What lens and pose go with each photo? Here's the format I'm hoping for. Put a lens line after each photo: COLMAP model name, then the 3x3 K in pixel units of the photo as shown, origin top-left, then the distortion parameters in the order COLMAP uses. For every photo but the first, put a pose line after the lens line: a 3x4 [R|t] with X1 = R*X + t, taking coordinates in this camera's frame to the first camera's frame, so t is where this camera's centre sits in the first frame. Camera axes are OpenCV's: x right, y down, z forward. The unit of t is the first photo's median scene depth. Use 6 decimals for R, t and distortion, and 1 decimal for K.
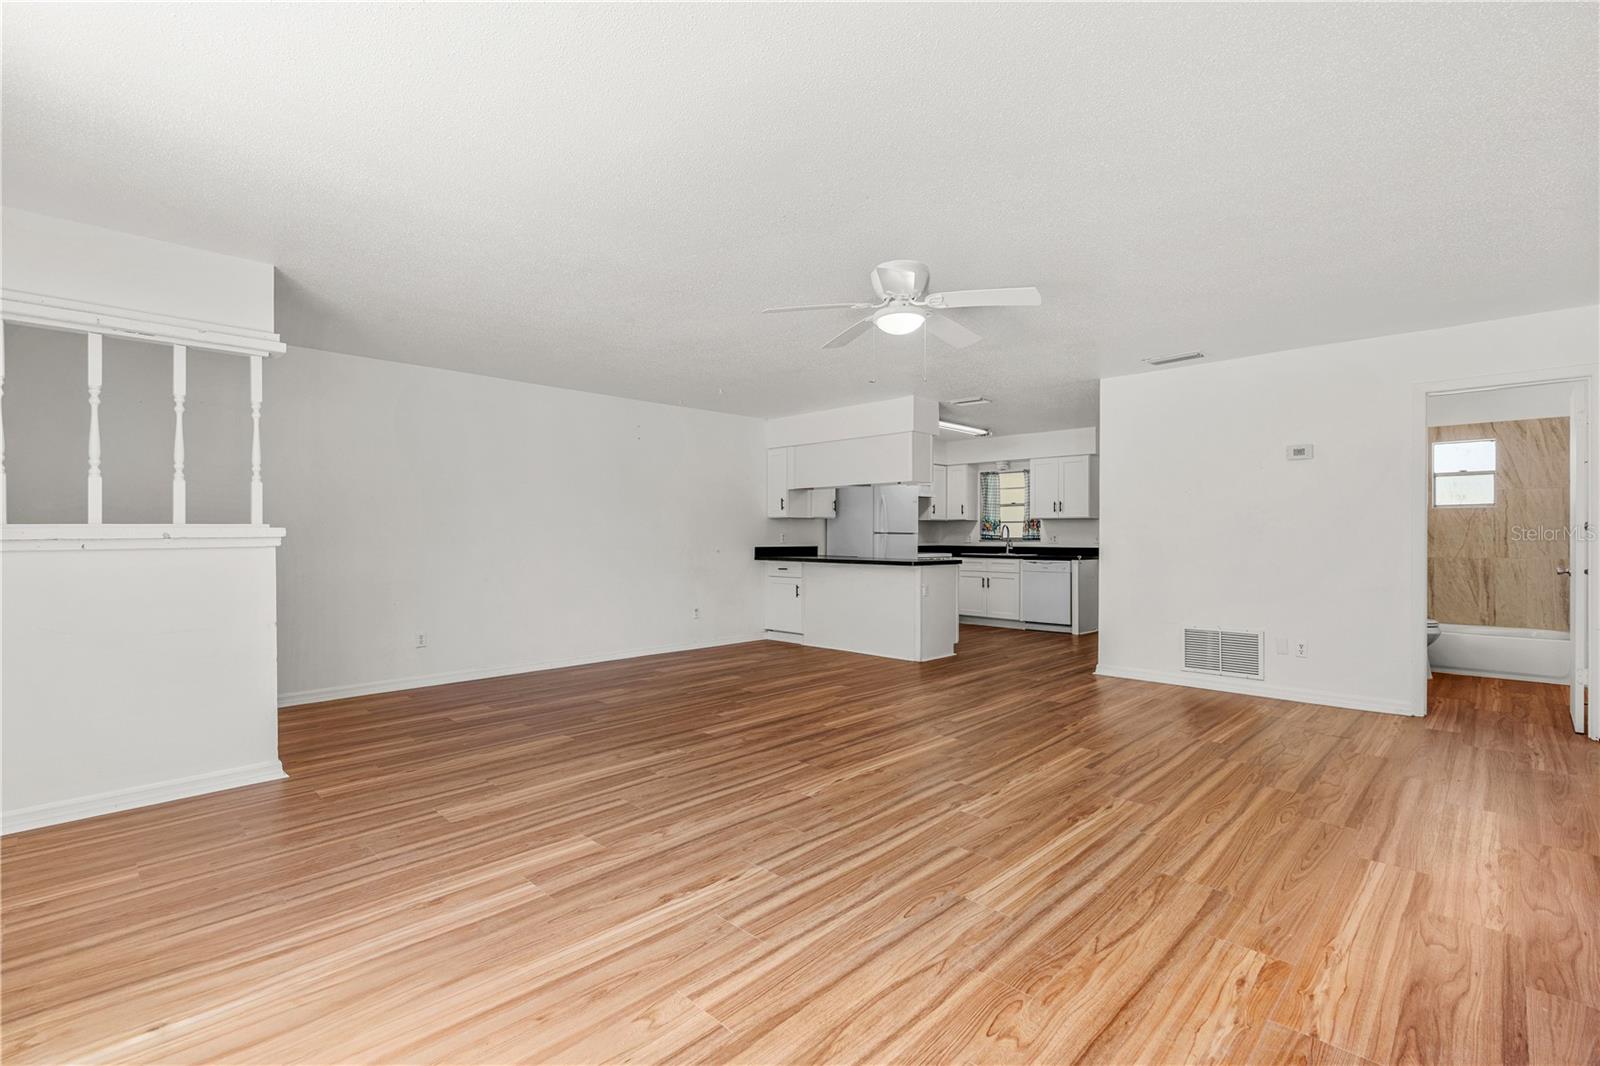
lens RADIAL K [[747.6, 0, 800.0], [0, 747.6, 533.0], [0, 0, 1]] dist [-0.001815, 0.000258]
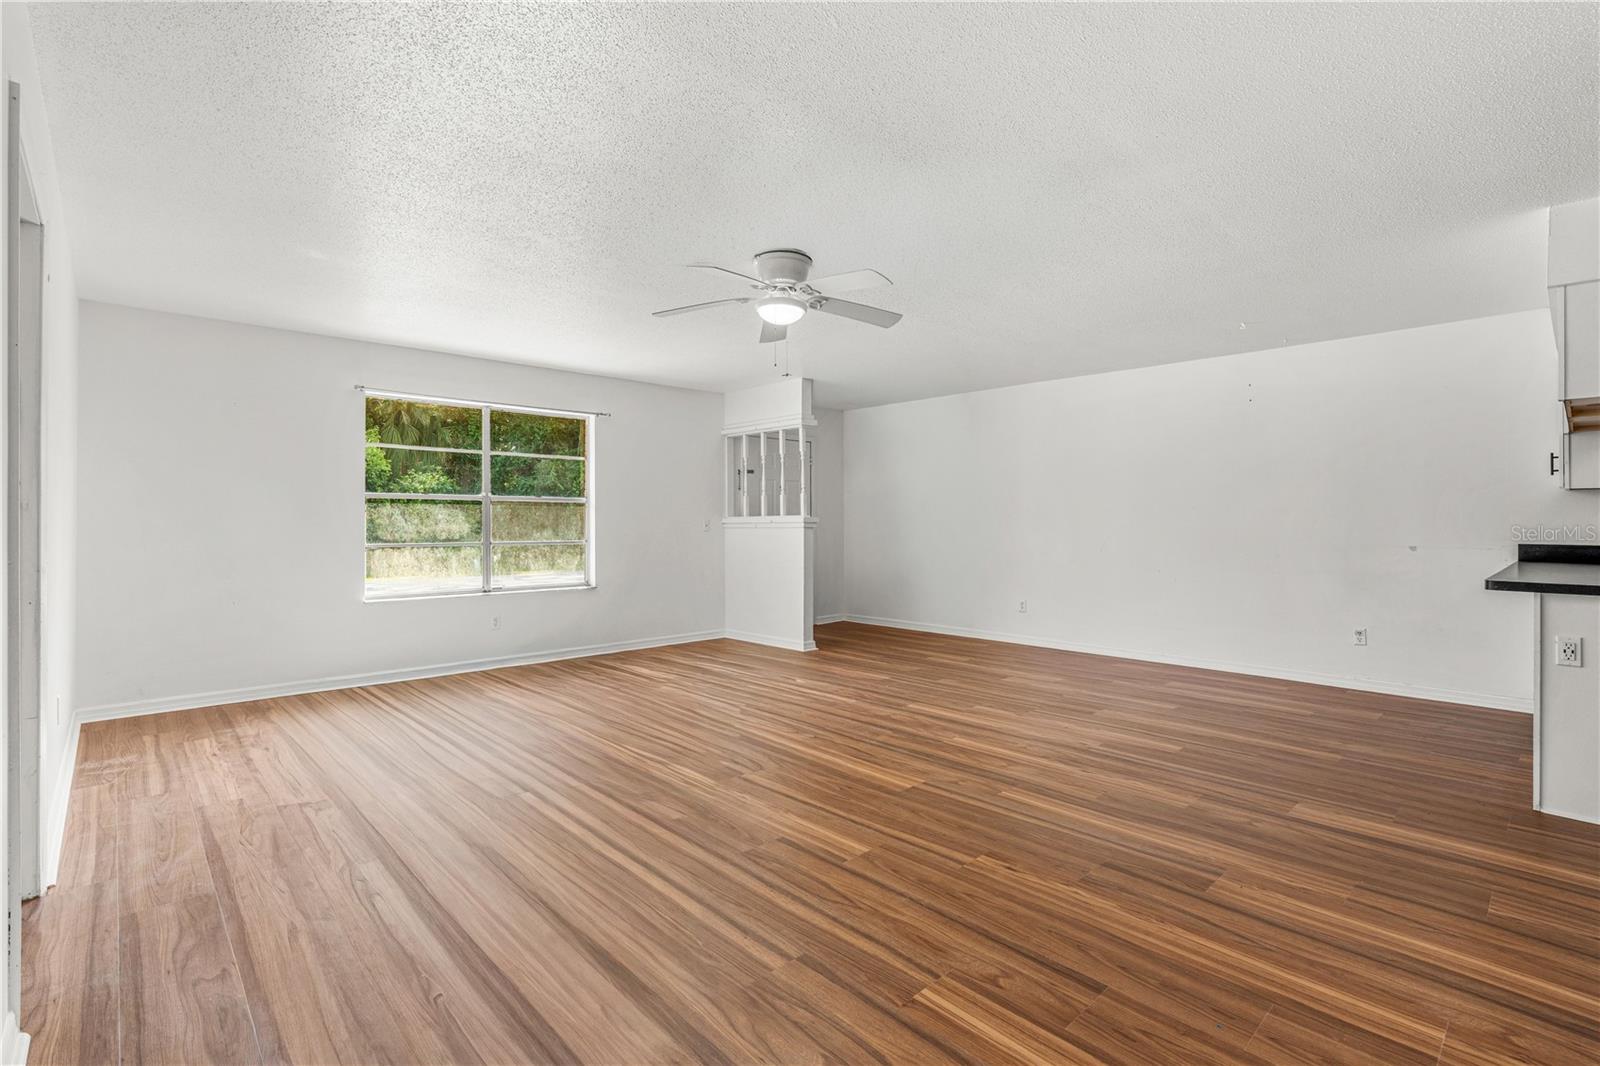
lens RADIAL K [[738.9, 0, 800.0], [0, 738.9, 533.0], [0, 0, 1]] dist [-0.027741, -0.000050]
pose [[-0.066696, 0.014010, -0.997675, 1.011266], [0.000743, 0.999902, 0.013992, 0.004974], [0.997773, 0.000192, -0.066700, 0.983952]]
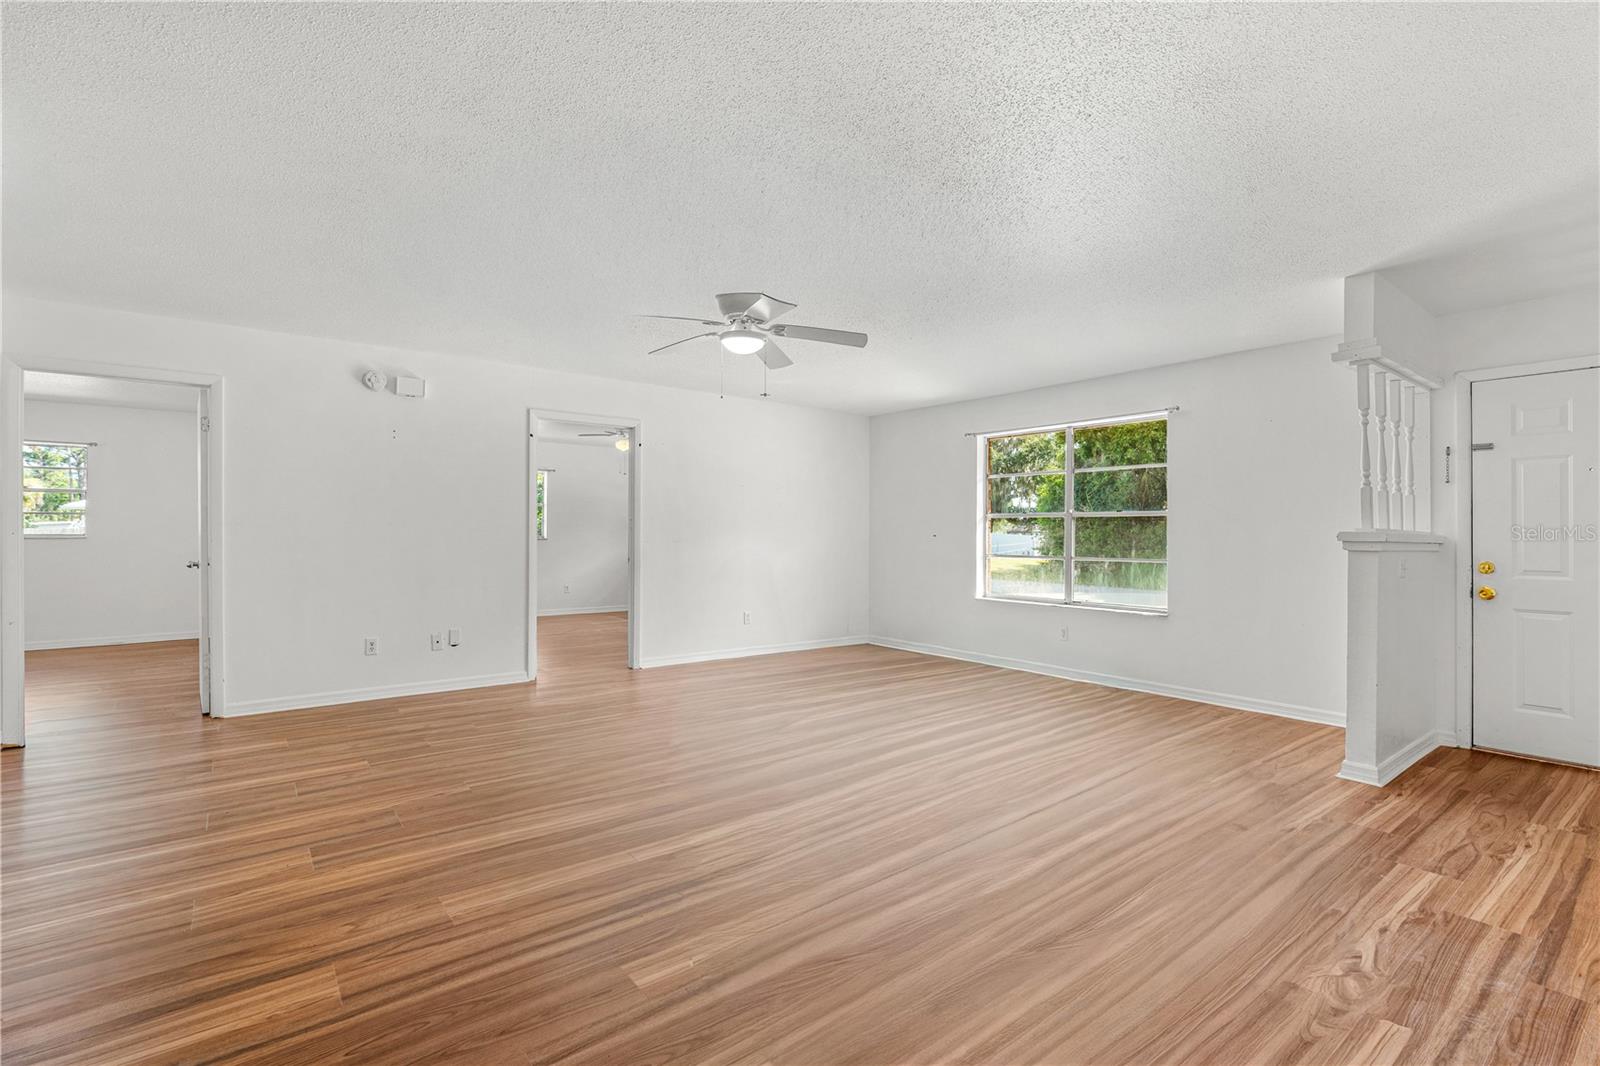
lens RADIAL K [[727.0, 0, 800.0], [0, 727.0, 533.0], [0, 0, 1]] dist [-0.001406, 0.000067]
pose [[-0.987752, -0.007474, 0.155851, -0.096150], [-0.007964, 0.999965, -0.002525, 0.001590], [-0.155826, -0.003735, -0.987777, 1.833642]]
